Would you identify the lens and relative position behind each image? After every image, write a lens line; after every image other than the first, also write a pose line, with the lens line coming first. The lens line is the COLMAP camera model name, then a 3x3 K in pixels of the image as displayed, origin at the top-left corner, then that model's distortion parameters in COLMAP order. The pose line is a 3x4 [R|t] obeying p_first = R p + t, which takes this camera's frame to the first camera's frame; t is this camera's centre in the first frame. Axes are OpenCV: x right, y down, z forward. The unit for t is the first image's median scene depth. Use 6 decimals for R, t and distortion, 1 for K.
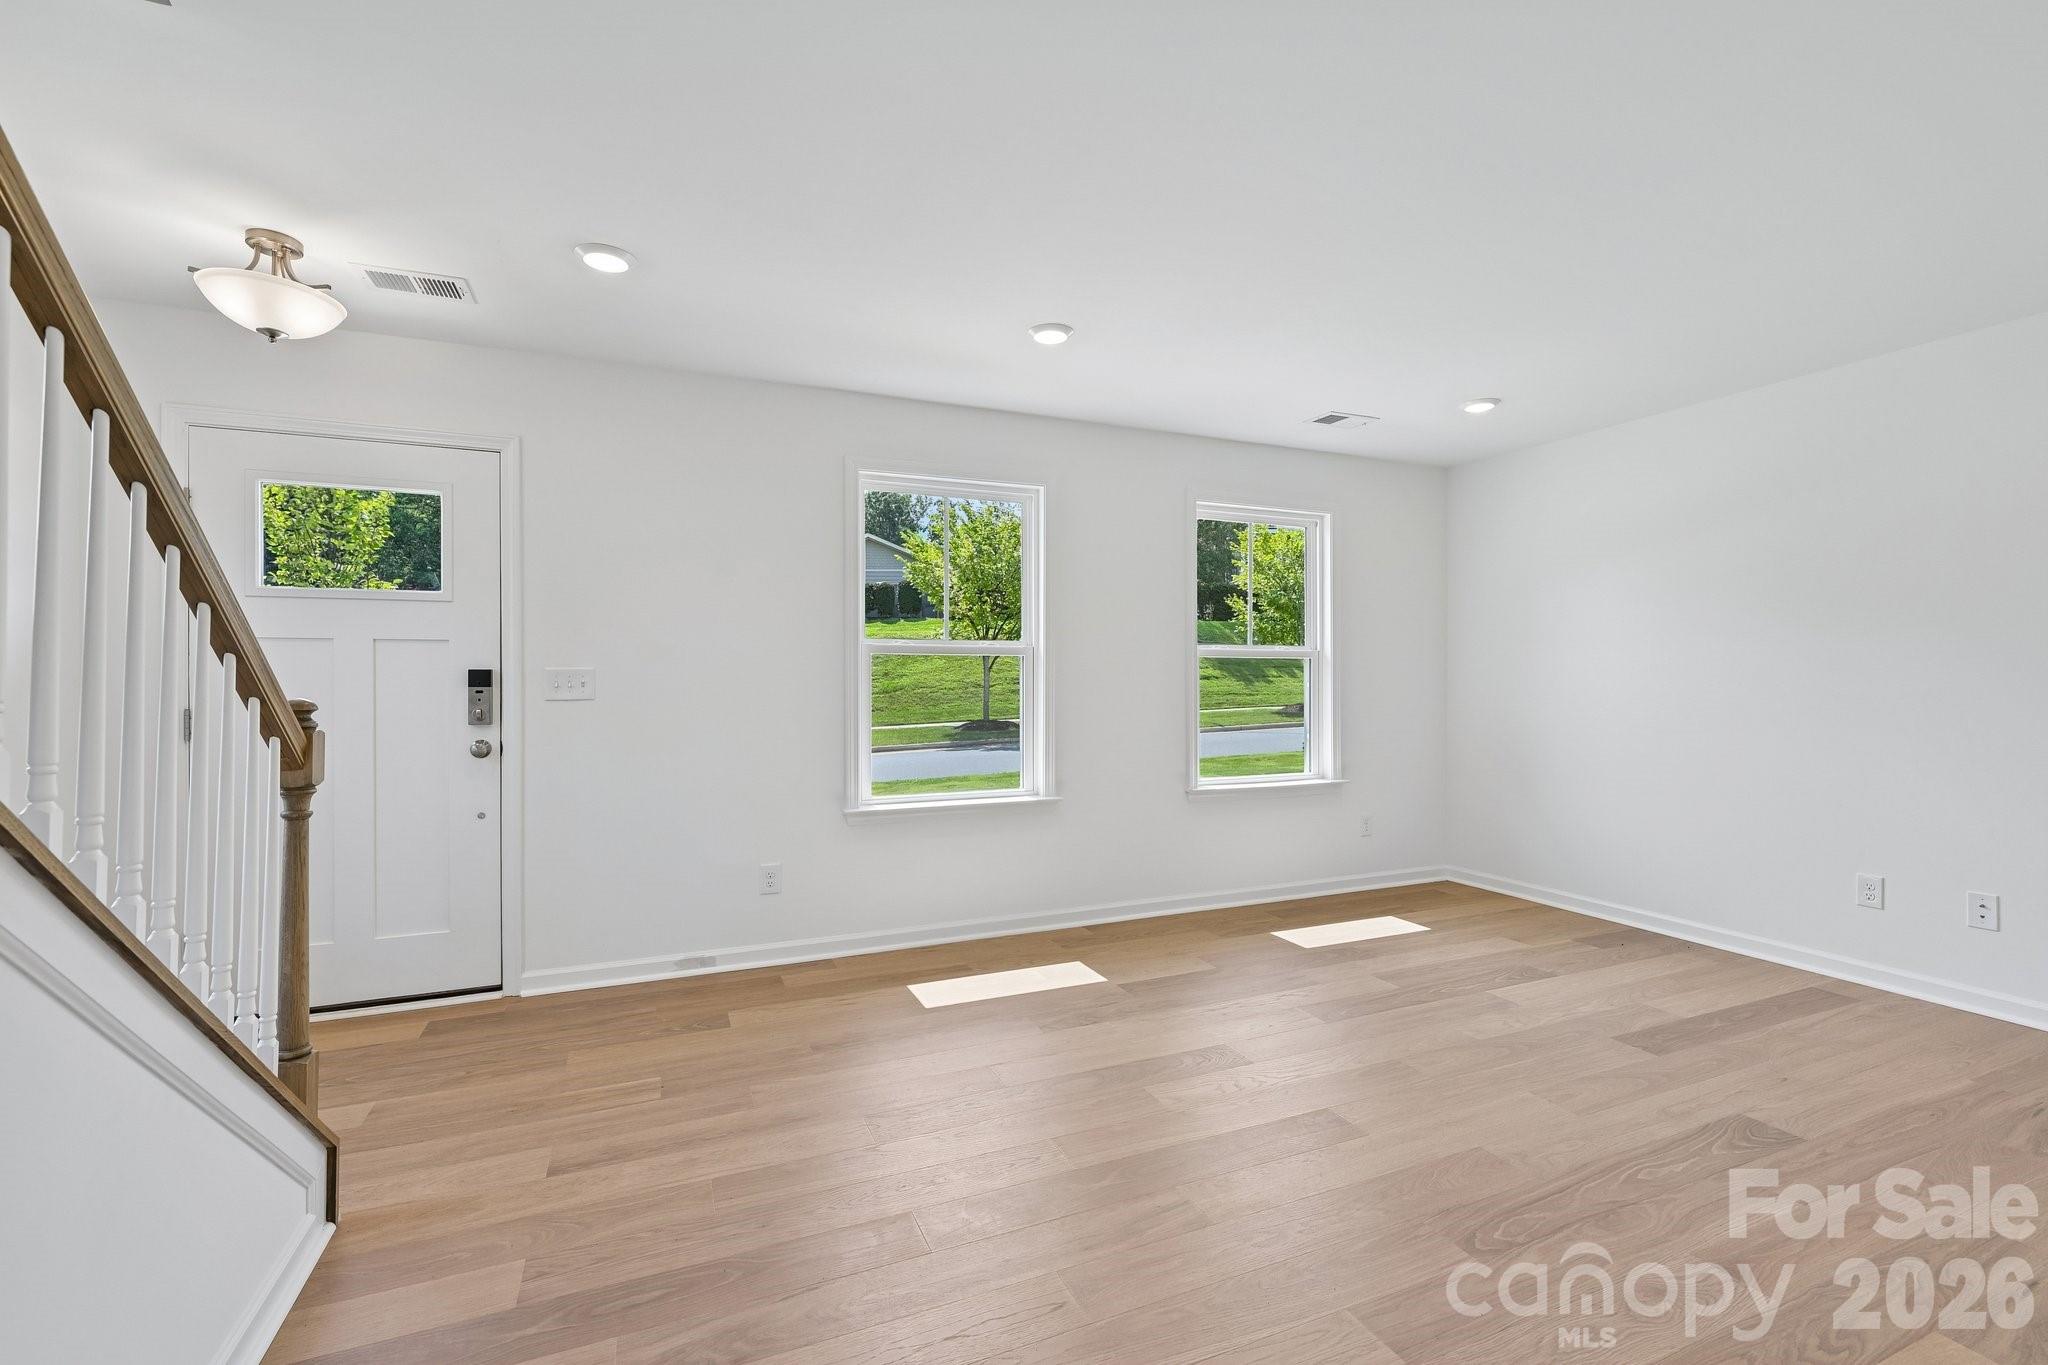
lens RADIAL K [[871.5, 0, 1016.0], [0, 871.5, 678.7], [0, 0, 1]] dist [-0.000082, -0.000162]
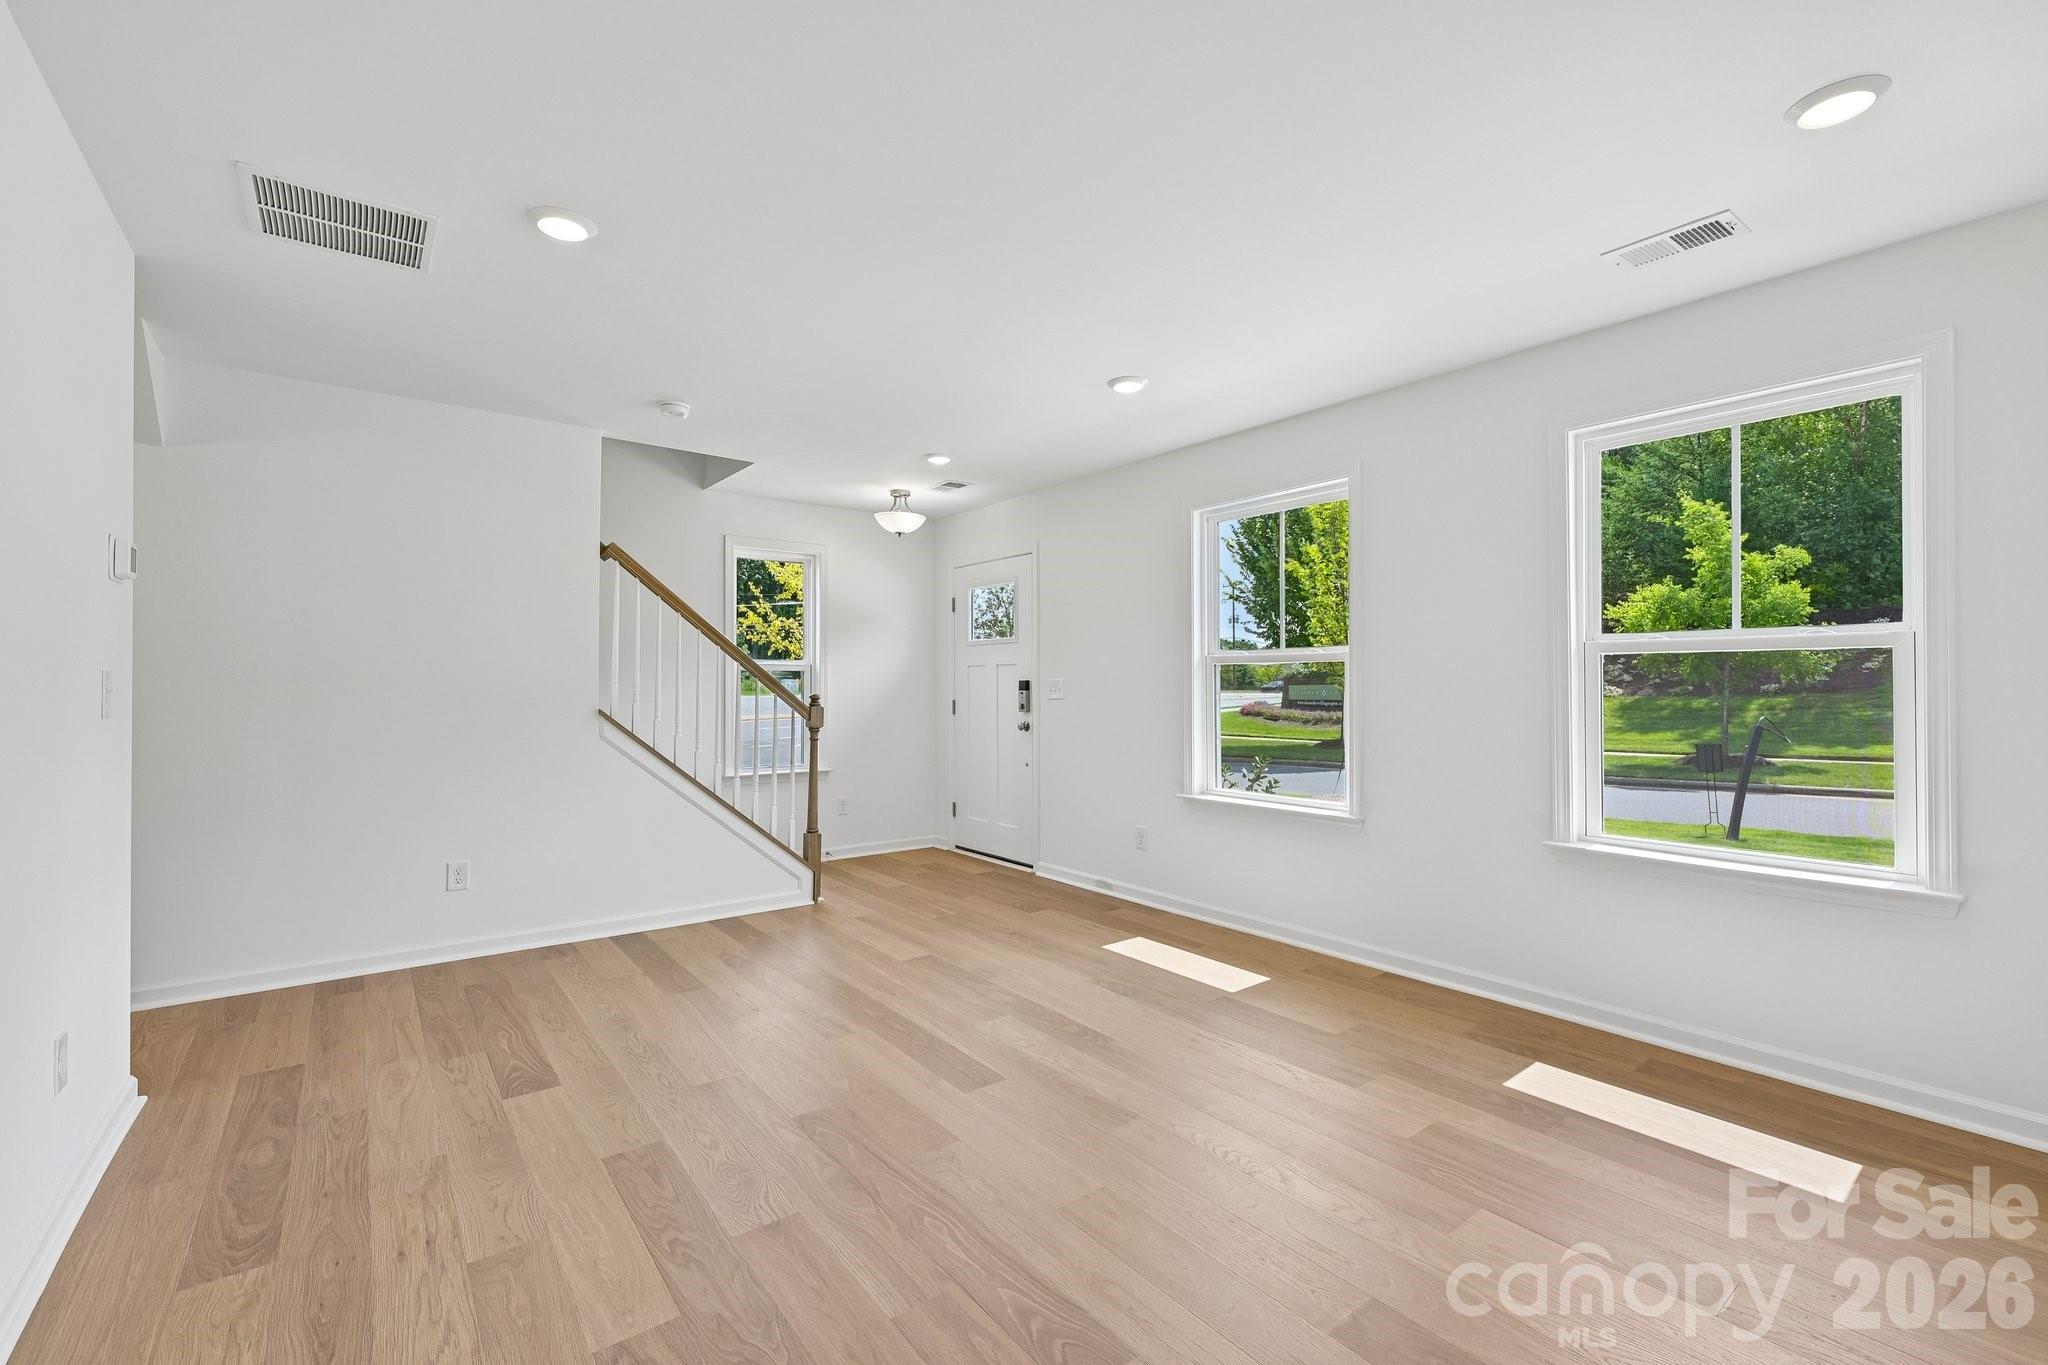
lens RADIAL K [[871.5, 0, 1016.0], [0, 871.5, 678.7], [0, 0, 1]] dist [-0.000082, -0.000162]
pose [[0.246339, -0.006229, -0.969164, 0.998737], [0.002548, 0.999980, -0.005779, -0.003168], [0.969180, -0.001046, 0.246350, 0.519638]]
